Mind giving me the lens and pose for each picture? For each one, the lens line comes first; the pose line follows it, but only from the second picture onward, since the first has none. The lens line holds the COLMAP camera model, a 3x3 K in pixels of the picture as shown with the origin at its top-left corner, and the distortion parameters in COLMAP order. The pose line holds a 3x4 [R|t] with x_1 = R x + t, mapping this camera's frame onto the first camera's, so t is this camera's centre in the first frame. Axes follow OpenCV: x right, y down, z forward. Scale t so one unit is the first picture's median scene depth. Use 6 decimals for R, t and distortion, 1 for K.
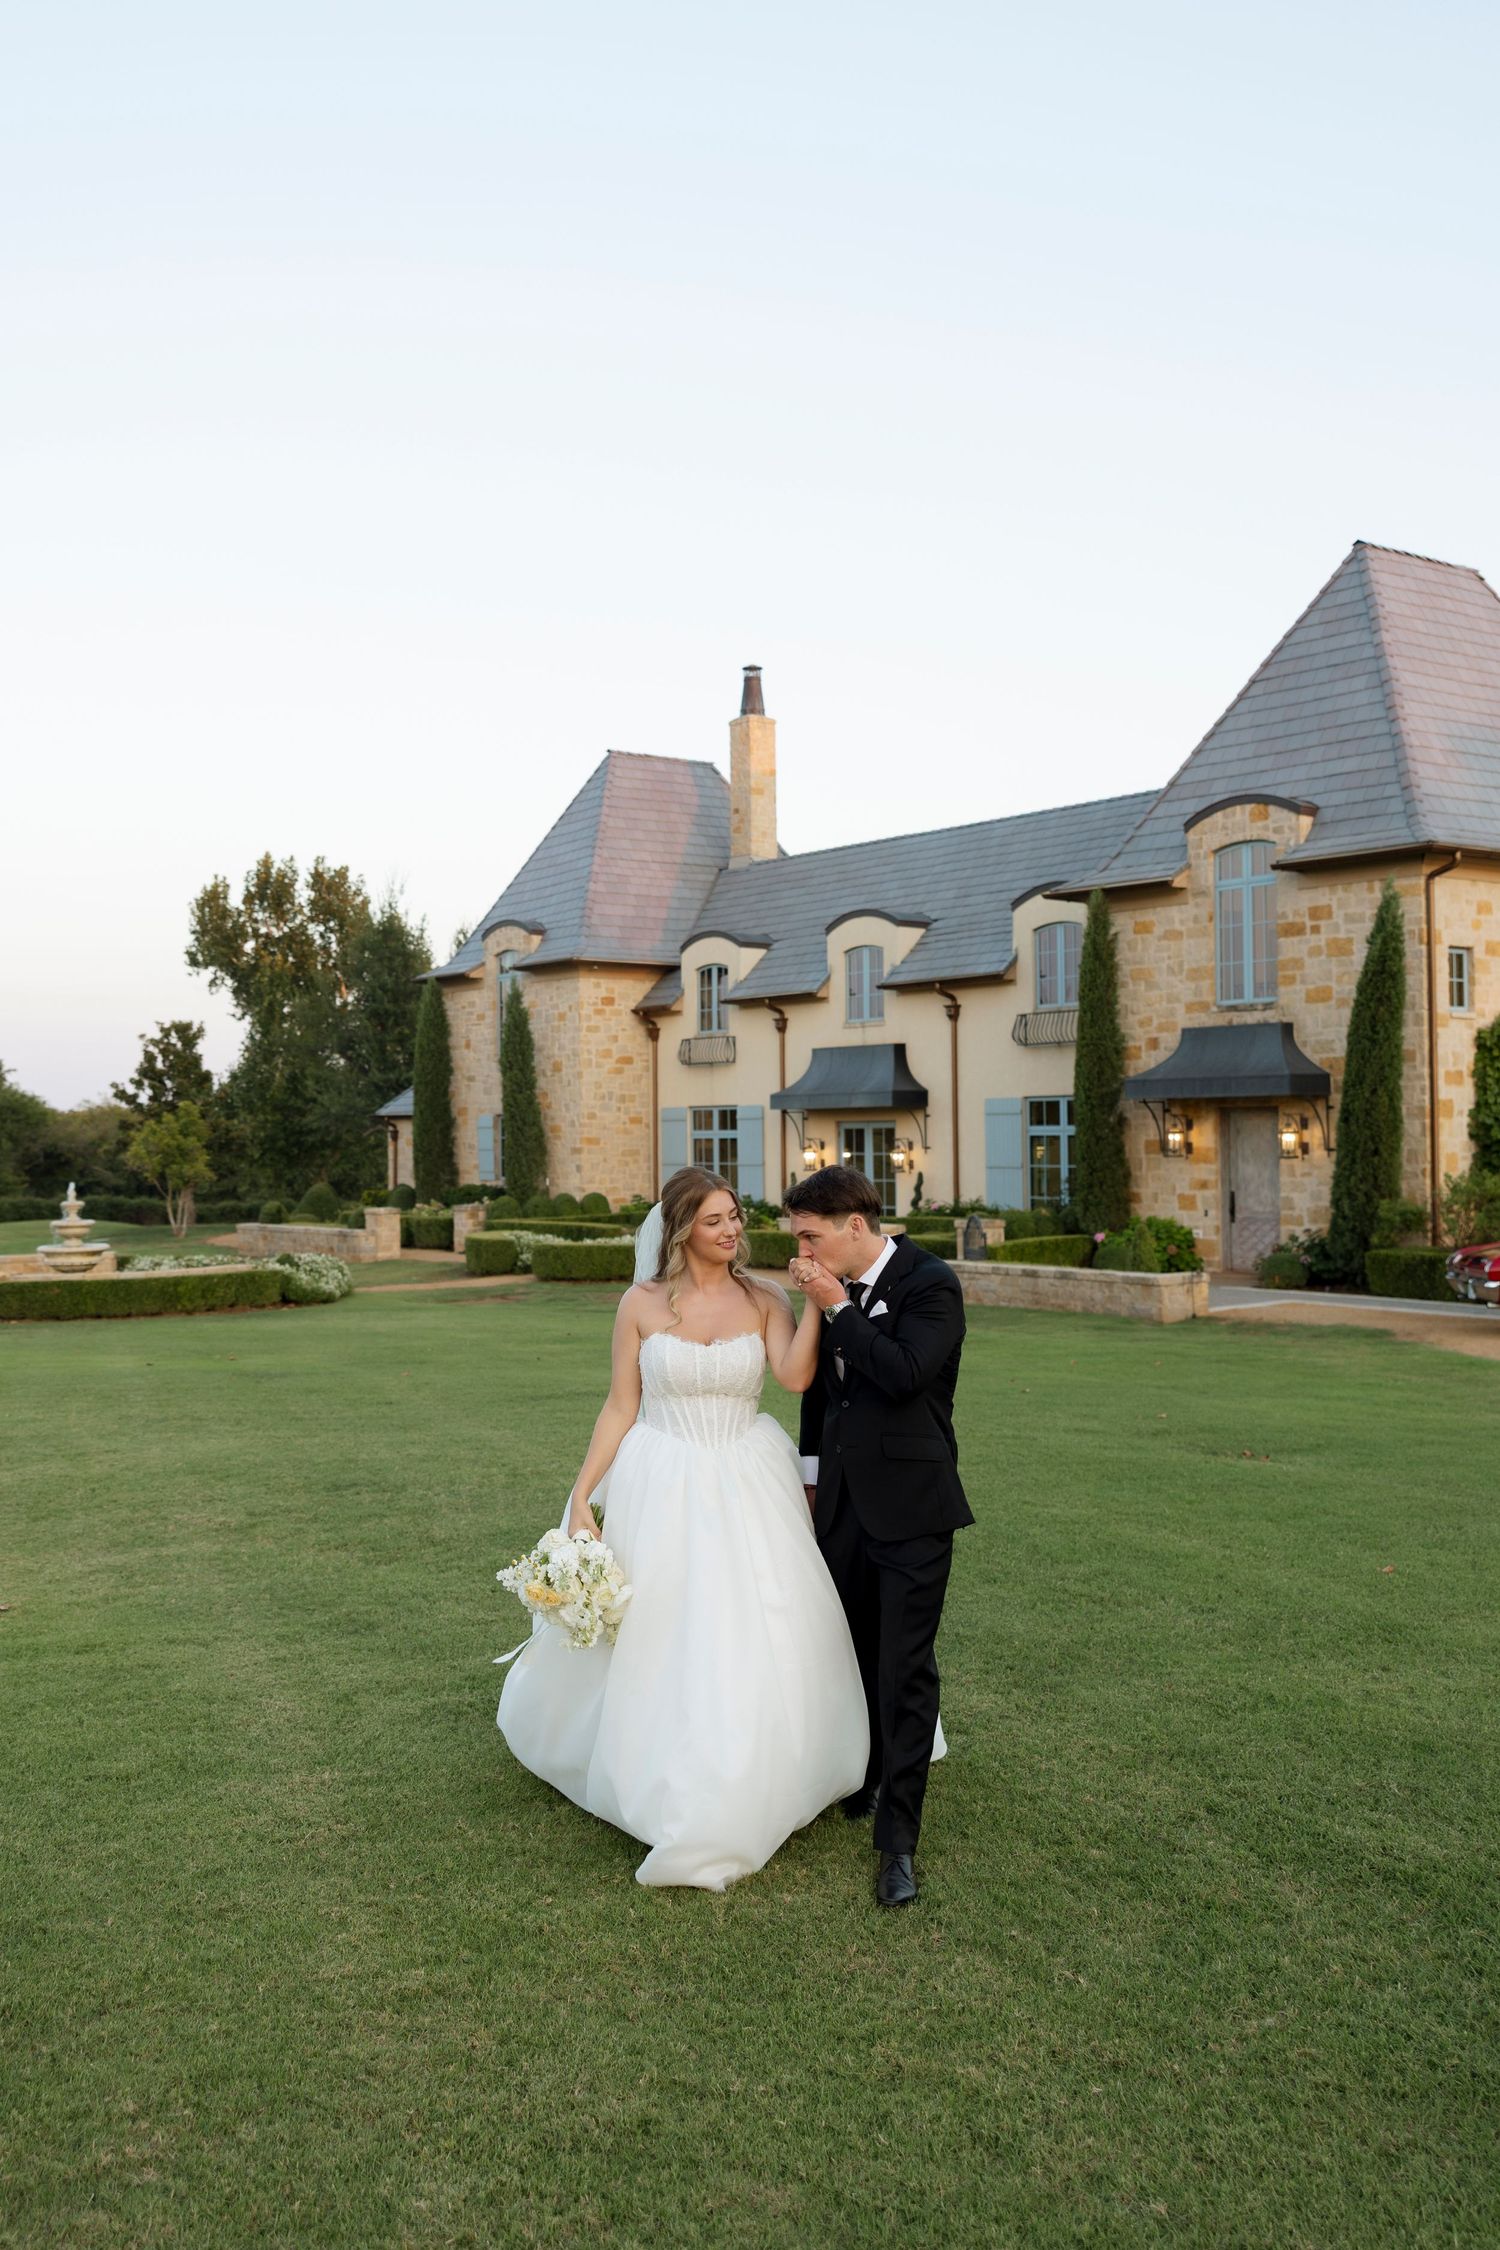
lens RADIAL K [[2120.2, 0, 677.7], [0, 2120.2, 1107.4], [0, 0, 1]] dist [0.079874, 0.002511]
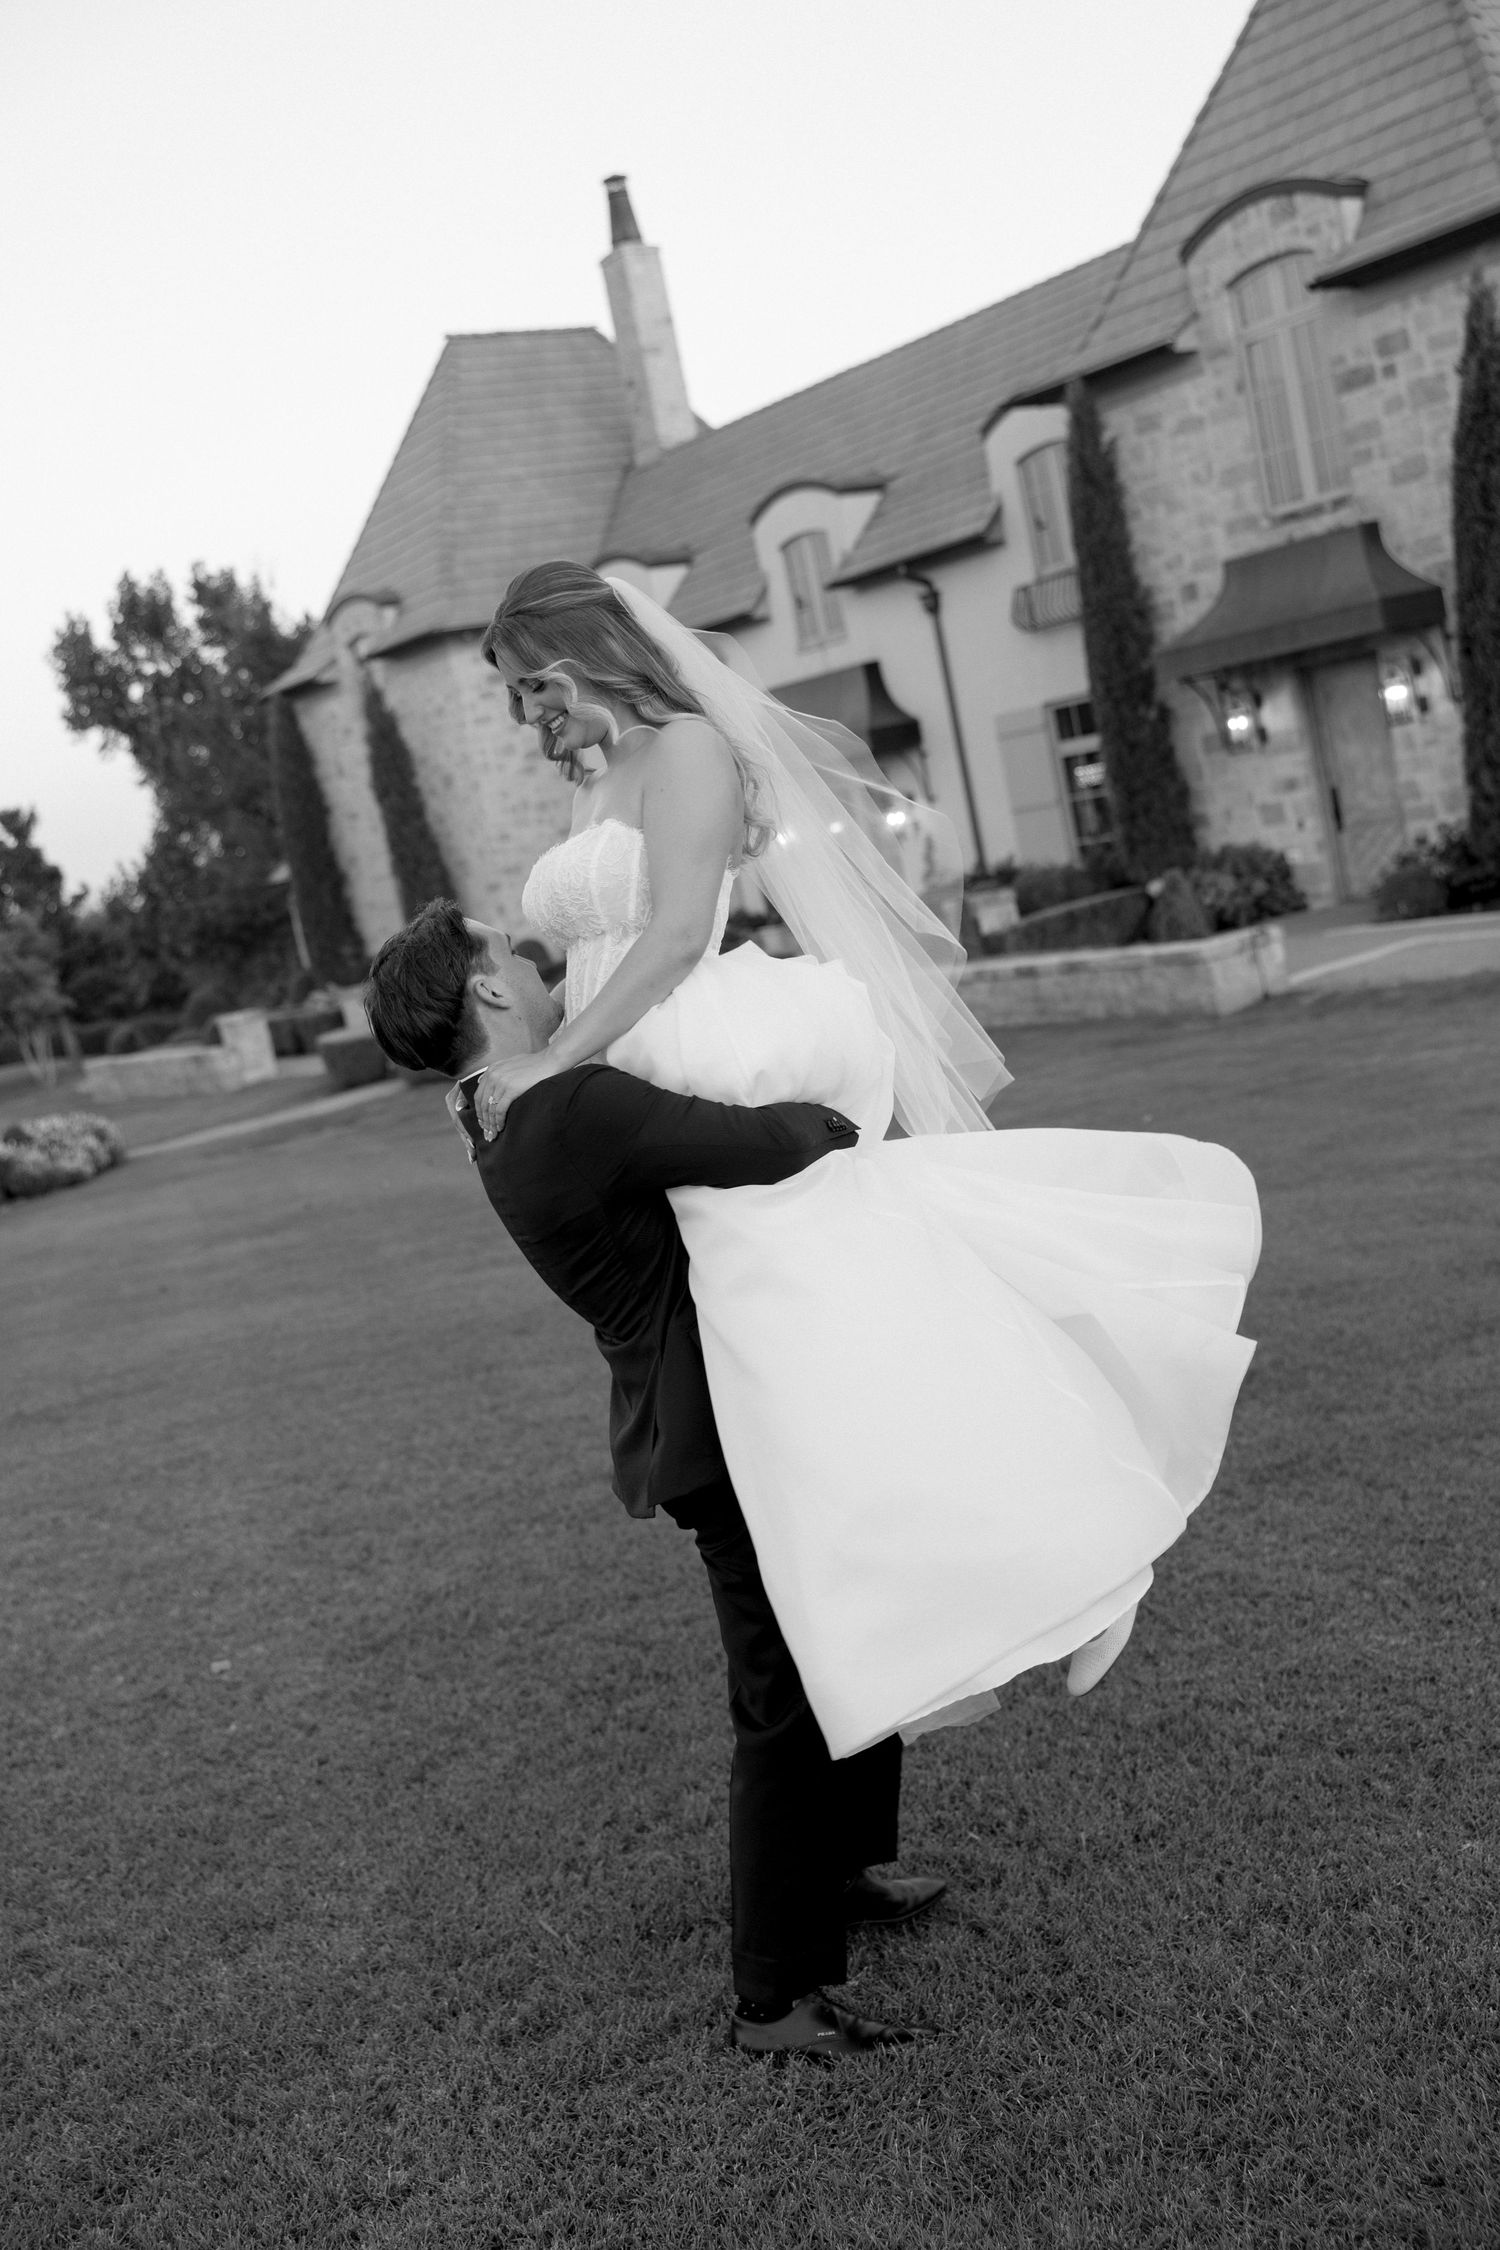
lens RADIAL K [[2370.2, 0, 750.0], [0, 2370.2, 1125.0], [0, 0, 1]] dist [0.002974, 0.030217]
pose [[0.981603, -0.179212, -0.065875, 0.093599], [0.186795, 0.972810, 0.136923, 0.005188], [0.039545, -0.146710, 0.988389, 0.195933]]
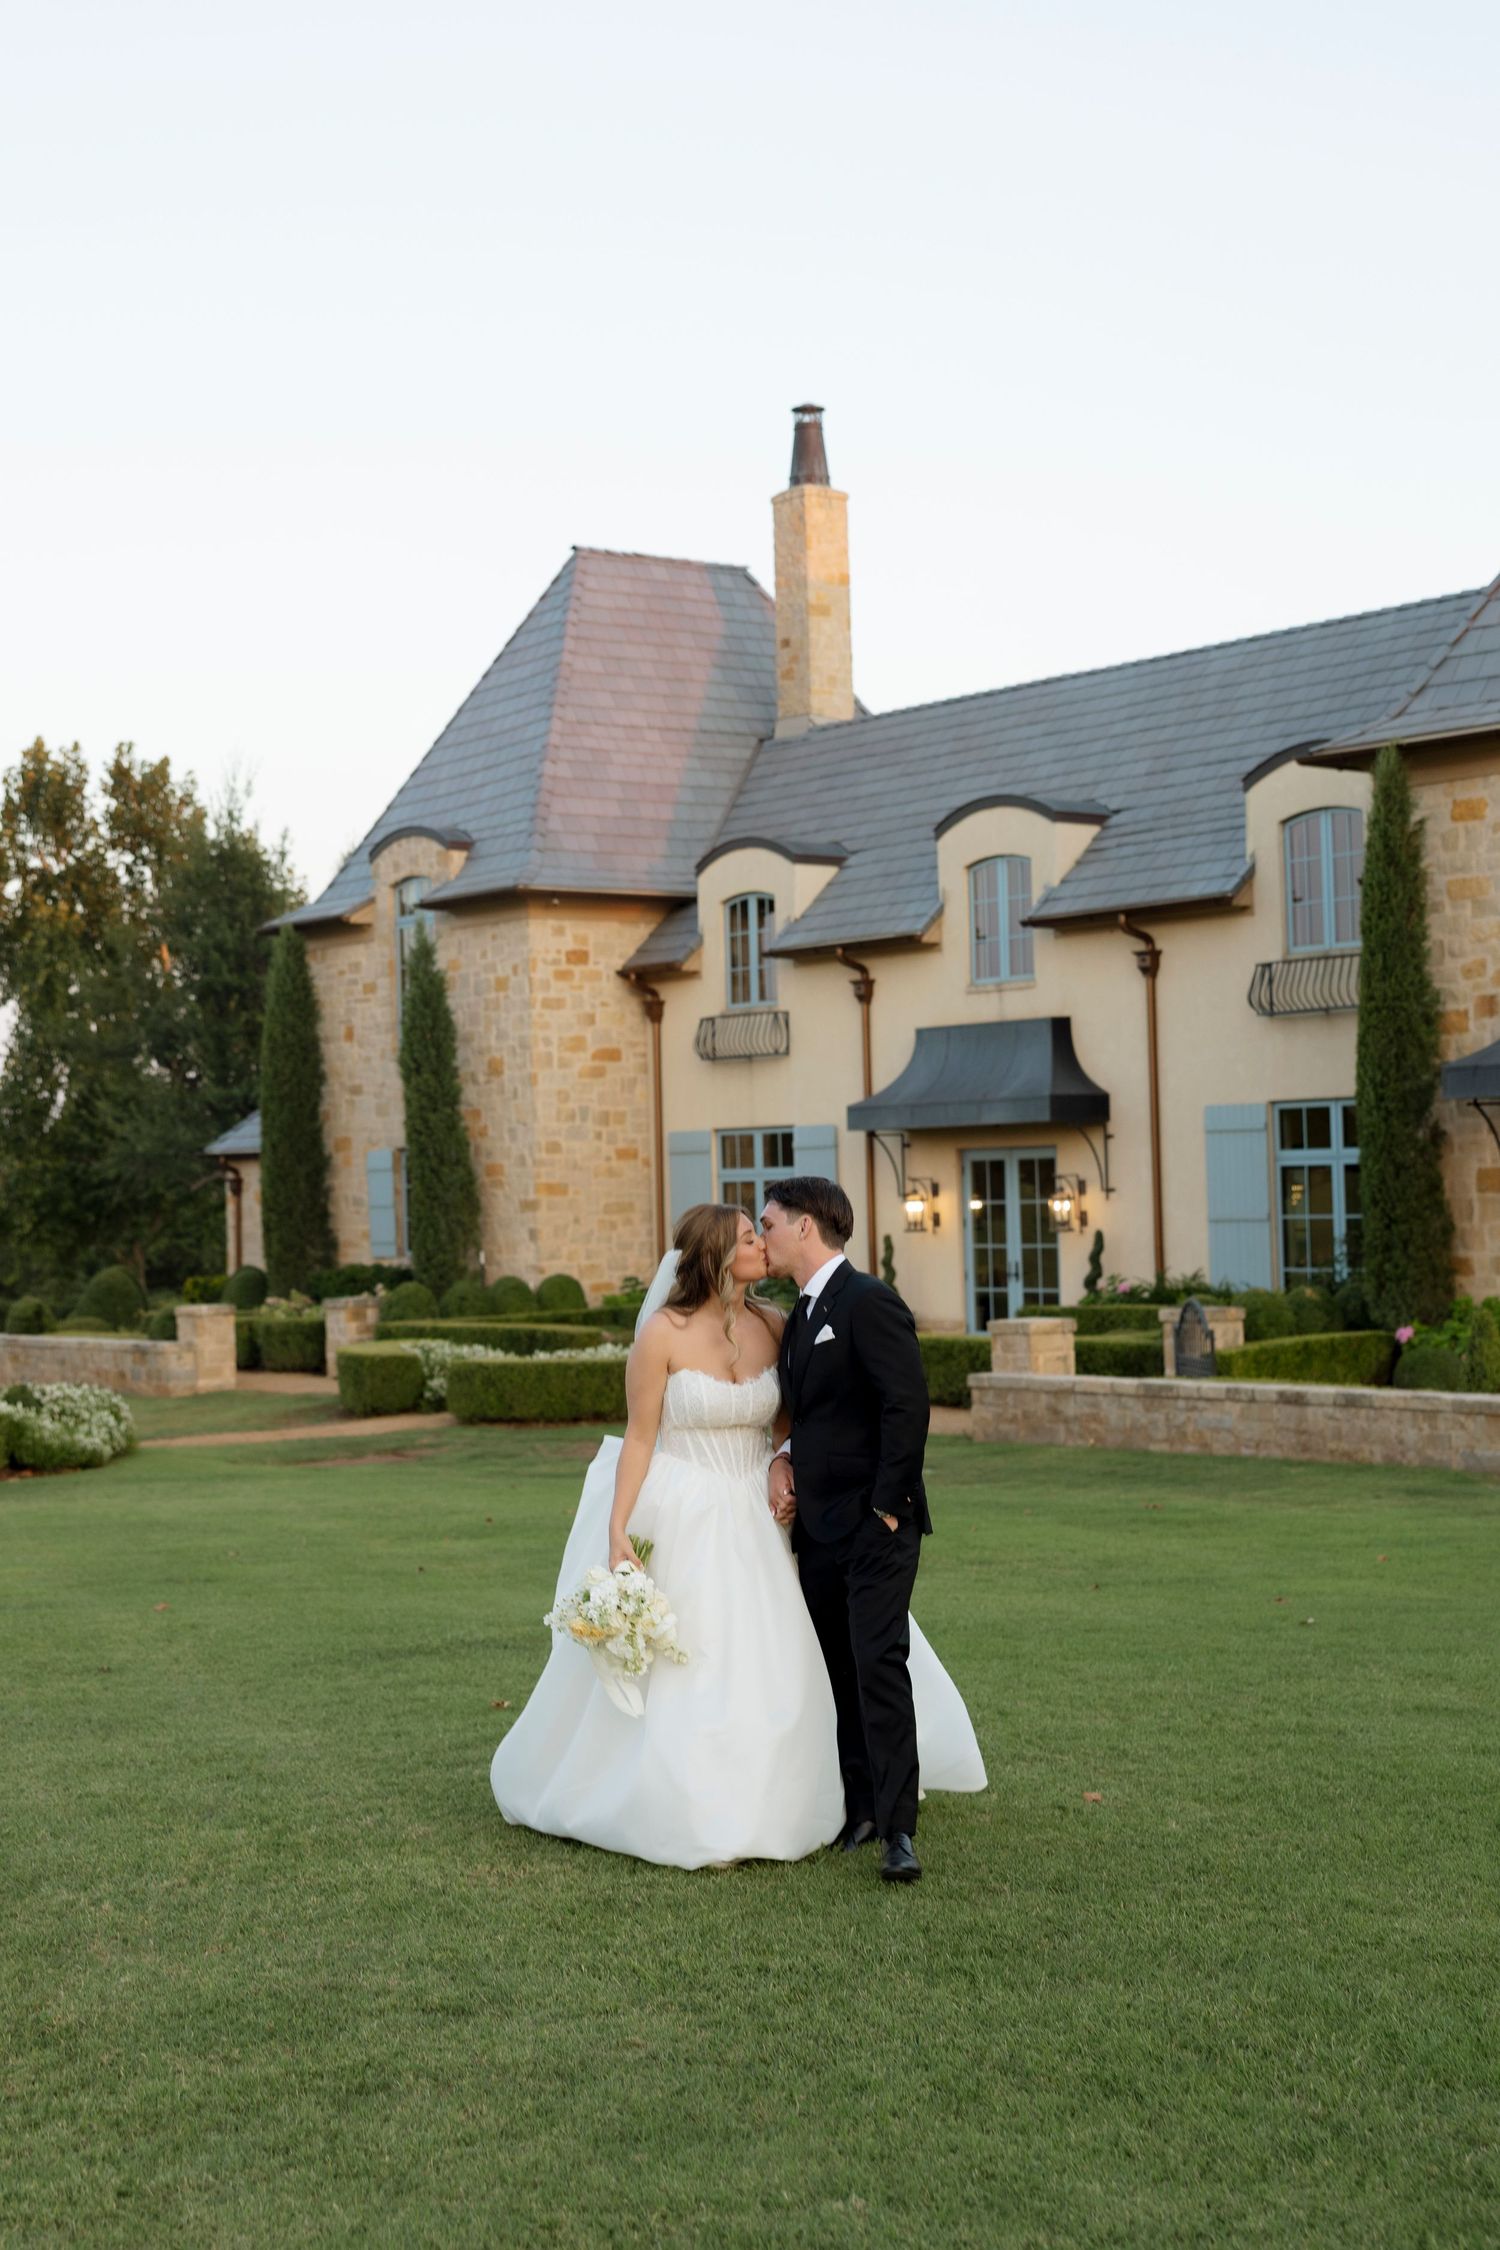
lens RADIAL K [[3238.6, 0, 750.0], [0, 3238.6, 1125.0], [0, 0, 1]] dist [0.025433, 0.007237]
pose [[0.999838, -0.015751, 0.008675, 0.008799], [0.015809, 0.999853, -0.006668, 0.005446], [-0.008568, 0.006804, 0.999940, 0.089981]]
